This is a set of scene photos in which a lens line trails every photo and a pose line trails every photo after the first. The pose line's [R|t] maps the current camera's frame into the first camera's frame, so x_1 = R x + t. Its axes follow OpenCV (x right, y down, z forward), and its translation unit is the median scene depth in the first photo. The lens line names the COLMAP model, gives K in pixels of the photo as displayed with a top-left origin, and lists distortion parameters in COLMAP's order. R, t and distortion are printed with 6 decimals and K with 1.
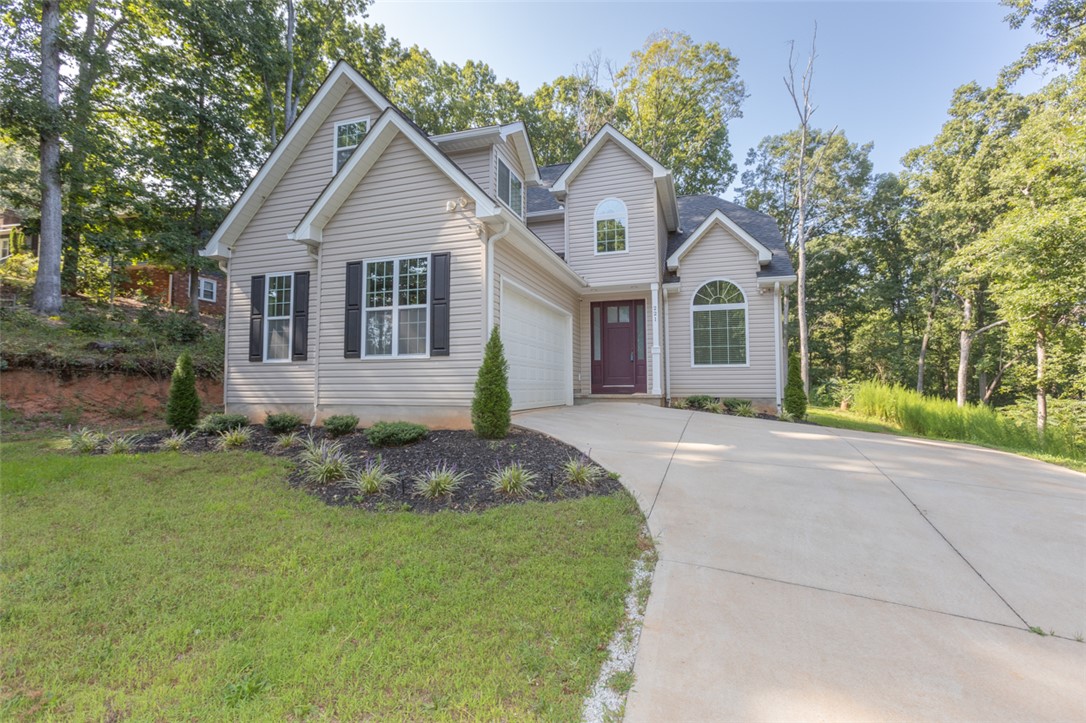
lens RADIAL K [[489.0, 0, 543.0], [0, 489.0, 361.5], [0, 0, 1]] dist [0.003228, 0.000585]
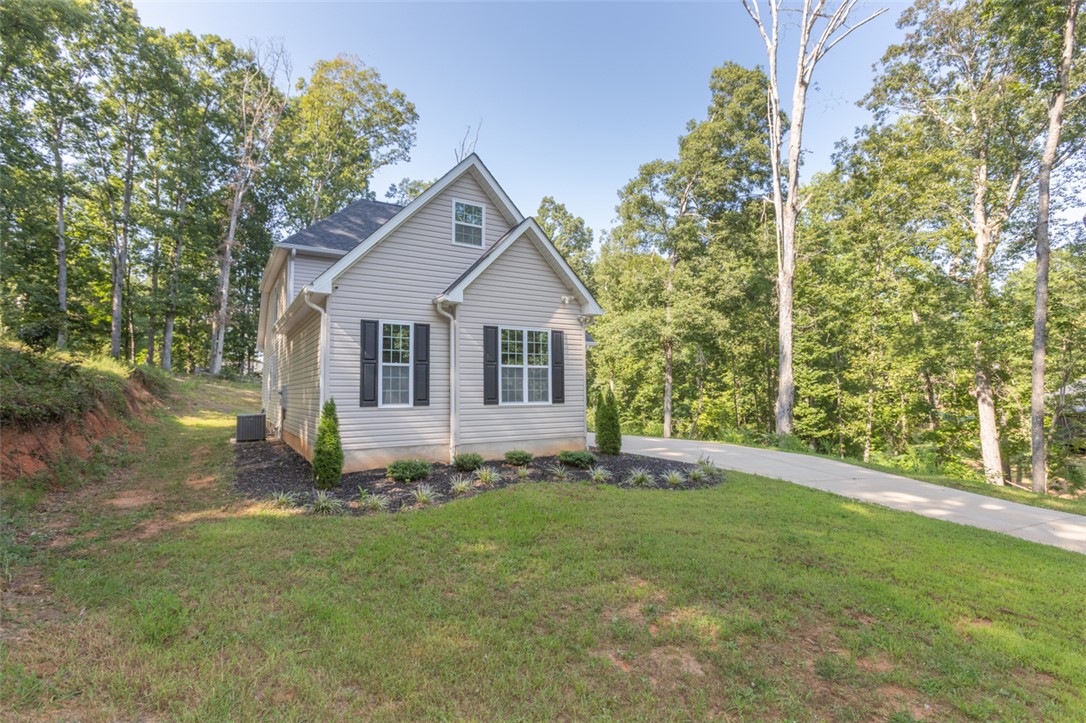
lens RADIAL K [[514.6, 0, 543.0], [0, 514.6, 361.5], [0, 0, 1]] dist [-0.007802, -0.000075]
pose [[0.629353, 0.043482, 0.775902, -0.861964], [-0.031310, 0.999042, -0.030590, -0.052045], [-0.776488, -0.005041, 0.630111, 0.051834]]
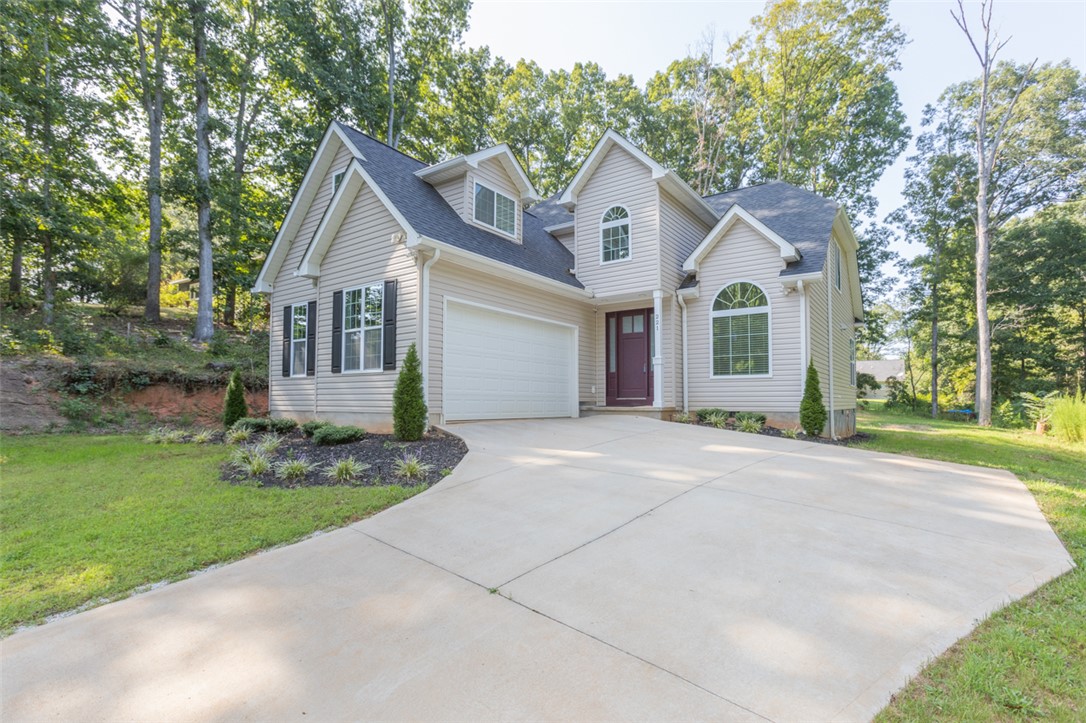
lens RADIAL K [[522.1, 0, 541.8], [0, 522.1, 386.4], [0, 0, 1]] dist [-0.001959, 0.000210]
pose [[0.951916, -0.004079, -0.306333, 0.308540], [0.010420, 0.999764, 0.019066, 0.004734], [0.306183, -0.021342, 0.951733, -0.035656]]
